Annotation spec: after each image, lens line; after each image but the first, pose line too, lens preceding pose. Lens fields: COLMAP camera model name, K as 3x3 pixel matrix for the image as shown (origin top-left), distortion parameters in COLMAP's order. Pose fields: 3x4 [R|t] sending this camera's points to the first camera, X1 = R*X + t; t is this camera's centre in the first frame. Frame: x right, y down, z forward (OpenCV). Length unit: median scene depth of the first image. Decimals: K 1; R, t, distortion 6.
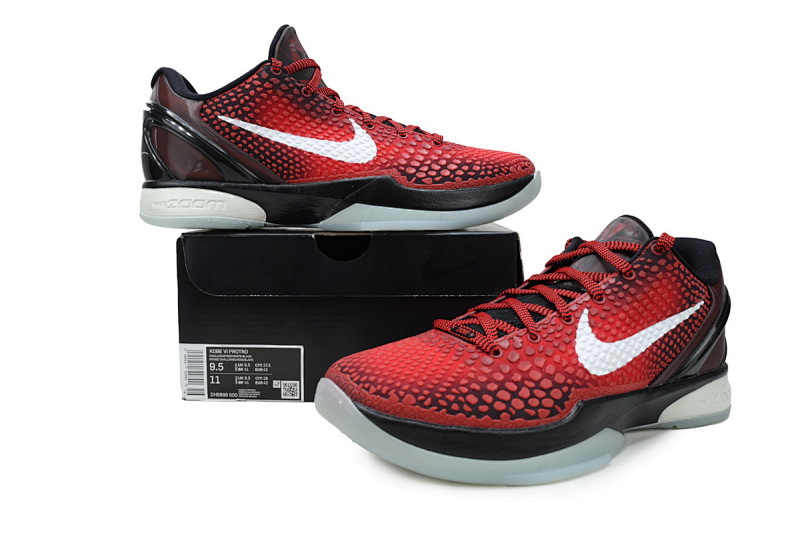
lens RADIAL K [[690.2, 0, 402.0], [0, 690.2, 268.5], [0, 0, 1]] dist [-0.012137, -0.009068]
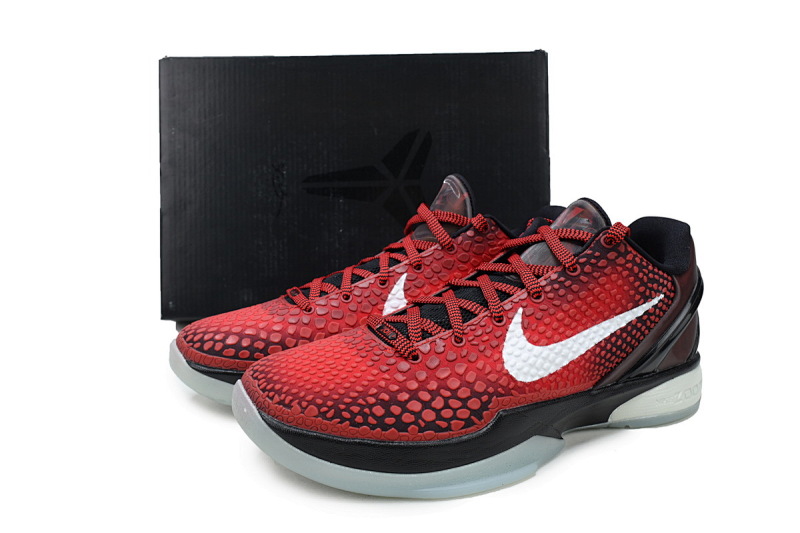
lens RADIAL K [[690.2, 0, 396.0], [0, 690.2, 264.4], [0, 0, 1]] dist [-0.012137, -0.009068]
pose [[0.993890, 0.005119, -0.110256, 0.207952], [0.006908, 0.994081, 0.108426, -0.106024], [0.110158, -0.108525, 0.987971, 0.066911]]
